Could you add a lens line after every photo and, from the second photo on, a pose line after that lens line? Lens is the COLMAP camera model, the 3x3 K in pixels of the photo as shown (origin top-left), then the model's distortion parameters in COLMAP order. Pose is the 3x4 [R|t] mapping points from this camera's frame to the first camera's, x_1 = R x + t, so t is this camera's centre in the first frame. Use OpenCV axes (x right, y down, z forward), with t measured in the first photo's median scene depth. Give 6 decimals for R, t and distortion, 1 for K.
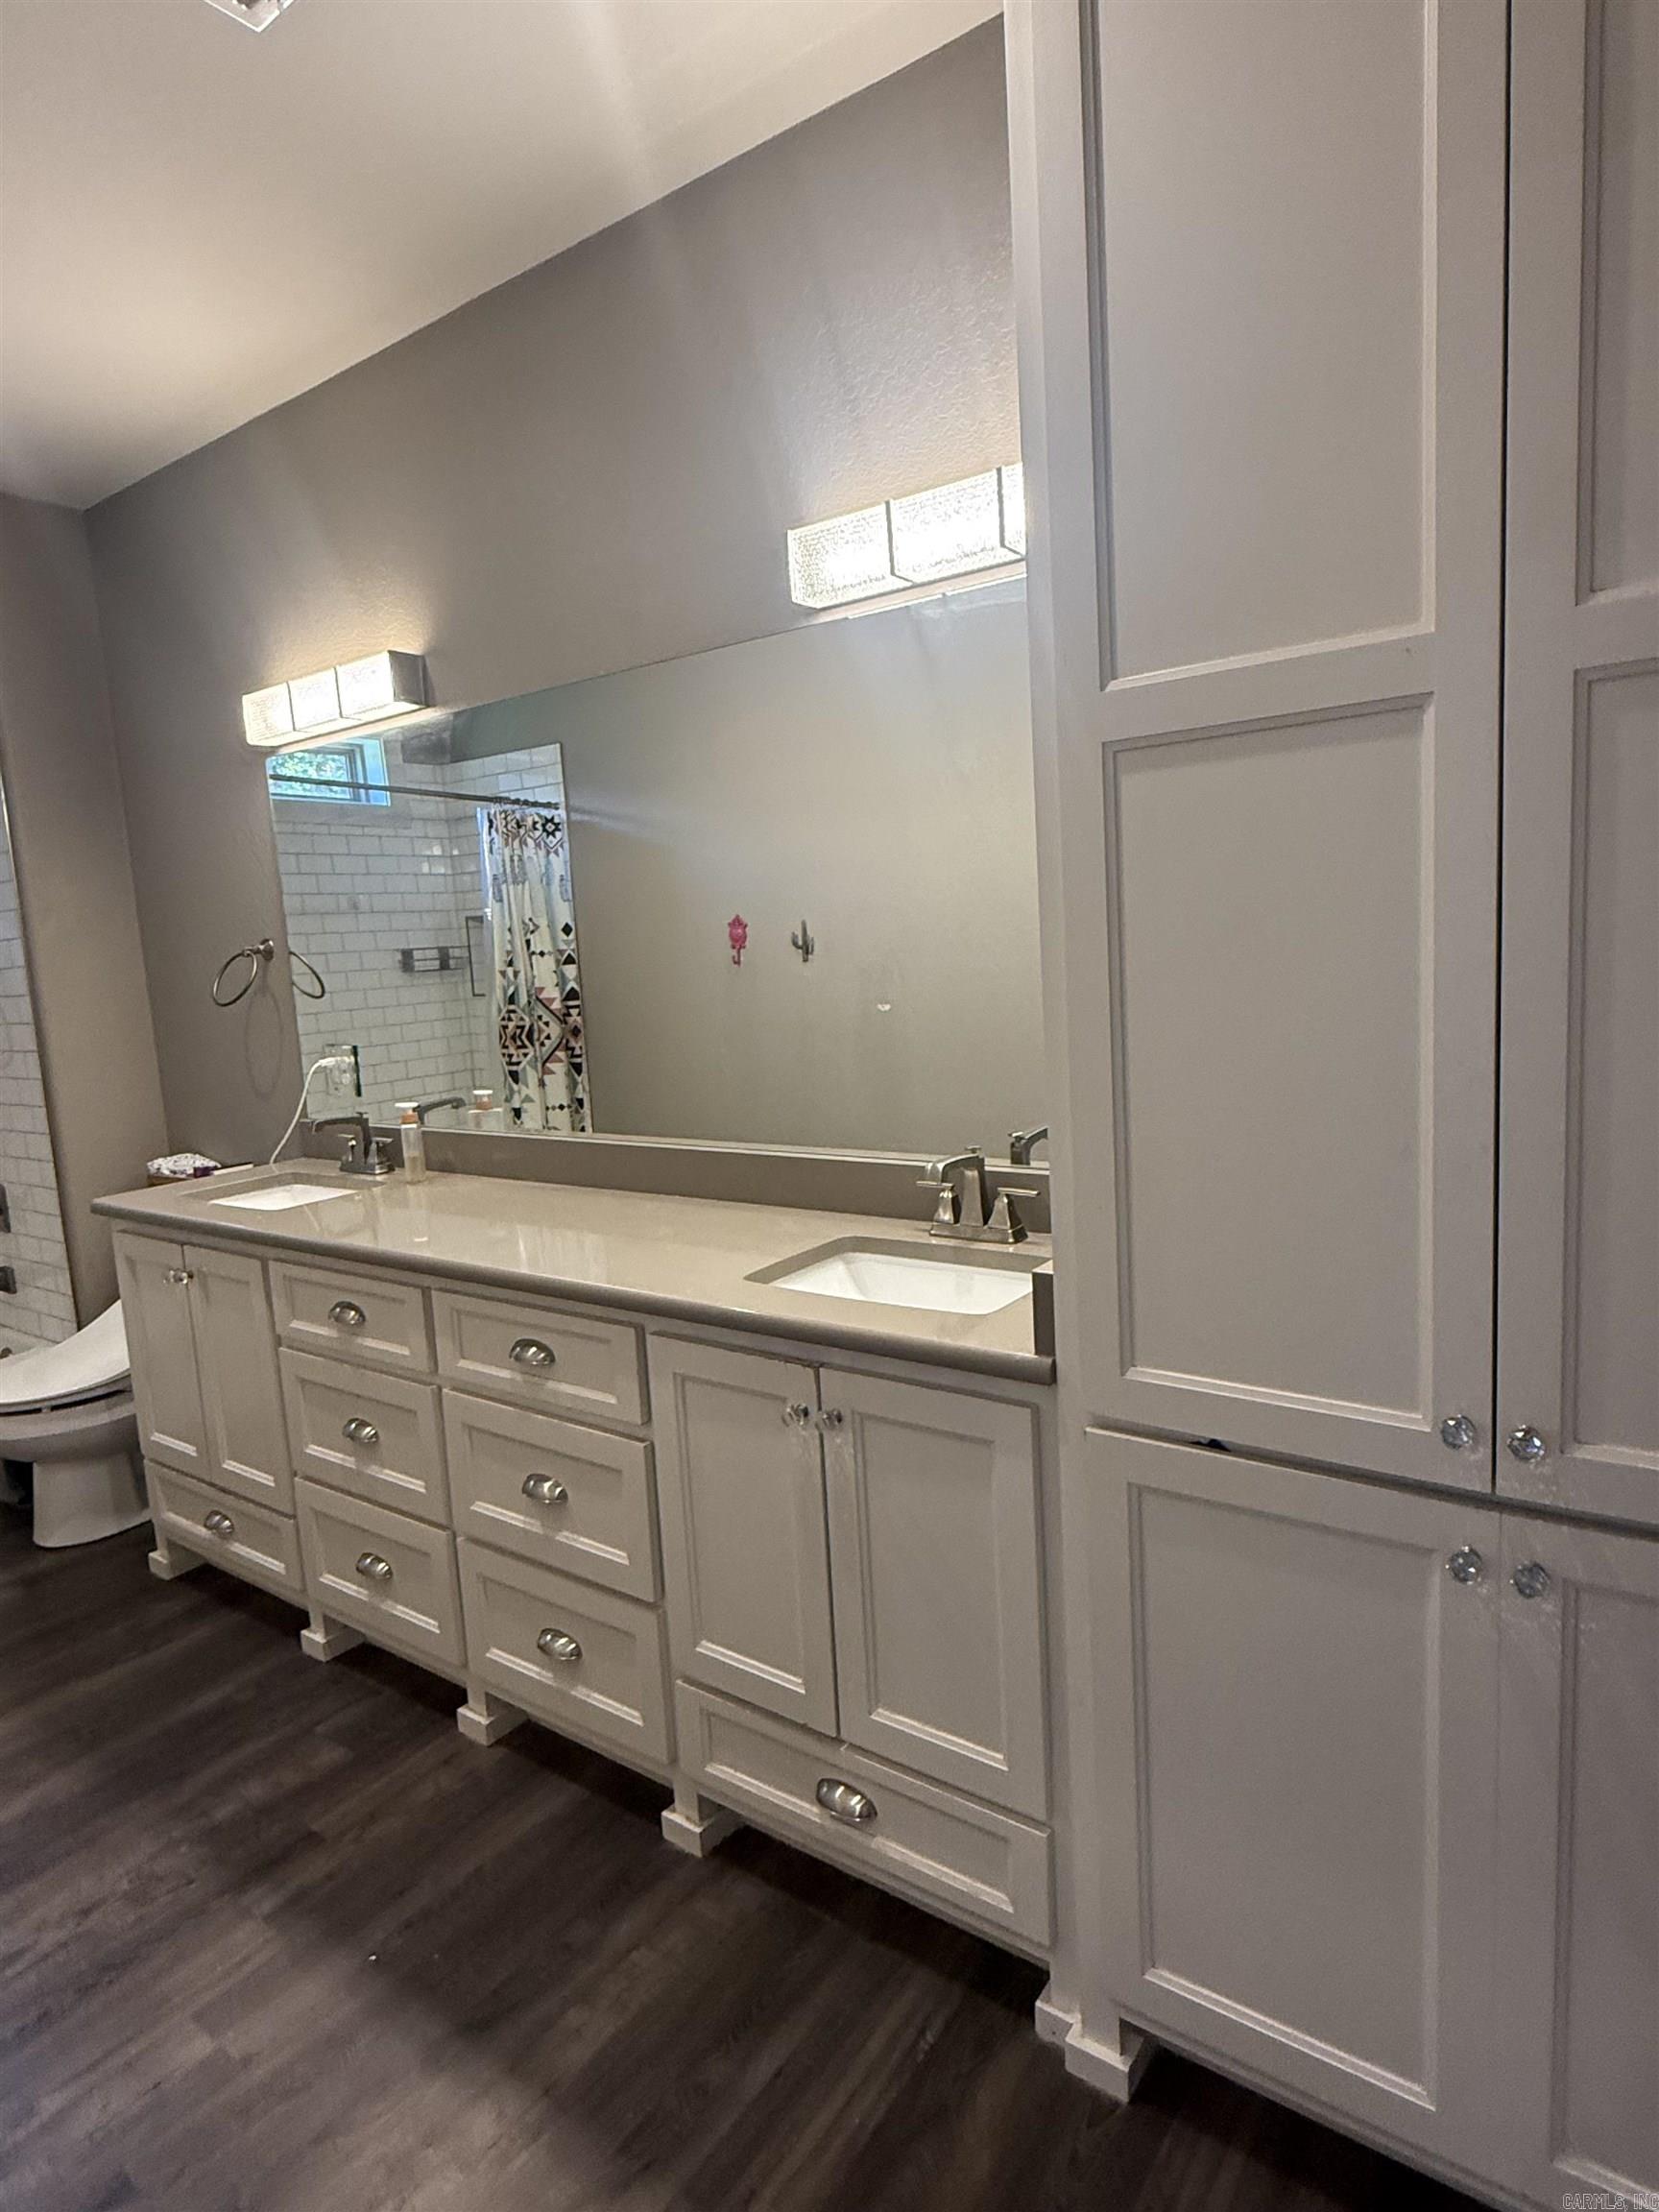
lens RADIAL K [[1239.0, 0, 829.3], [0, 1239.0, 1103.2], [0, 0, 1]] dist [0.002177, 0.000734]
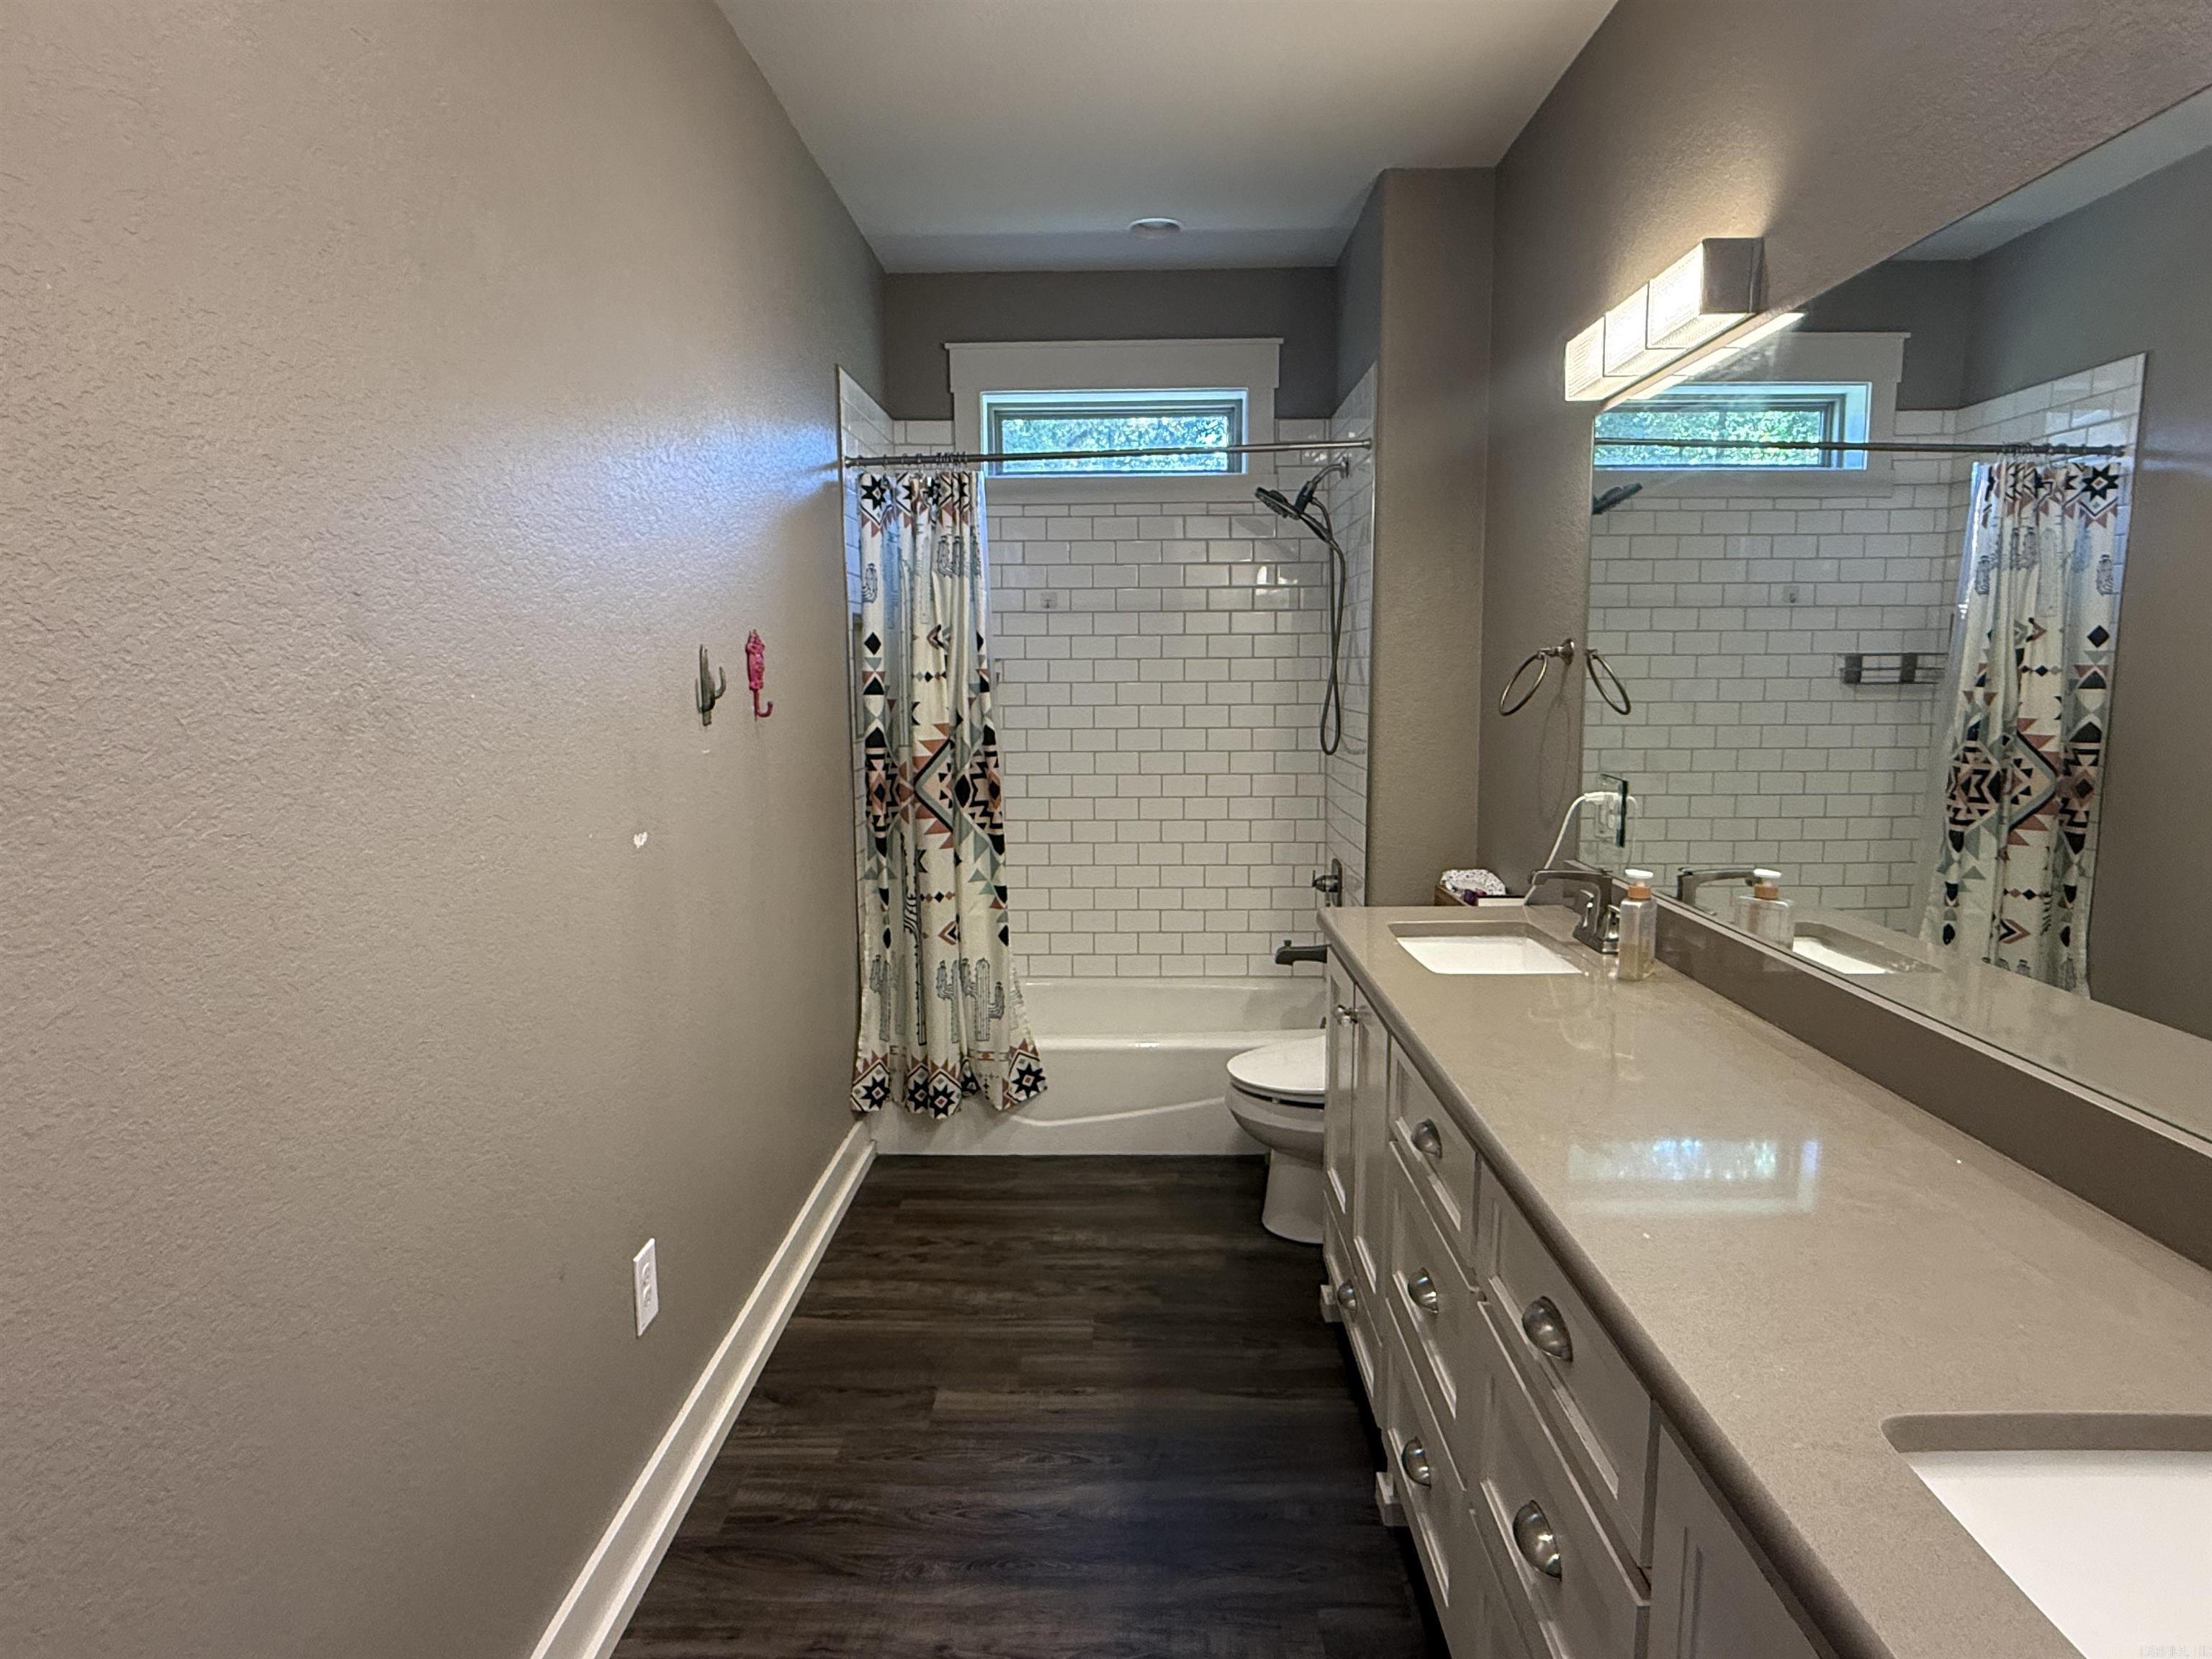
lens RADIAL K [[1239.0, 0, 1109.7], [0, 1239.0, 829.3], [0, 0, 1]] dist [0.002177, 0.000734]
pose [[0.573952, 0.161404, -0.802825, 0.038338], [-0.136461, 0.985527, 0.100577, -0.032478], [0.807439, 0.051828, 0.587671, 0.181348]]
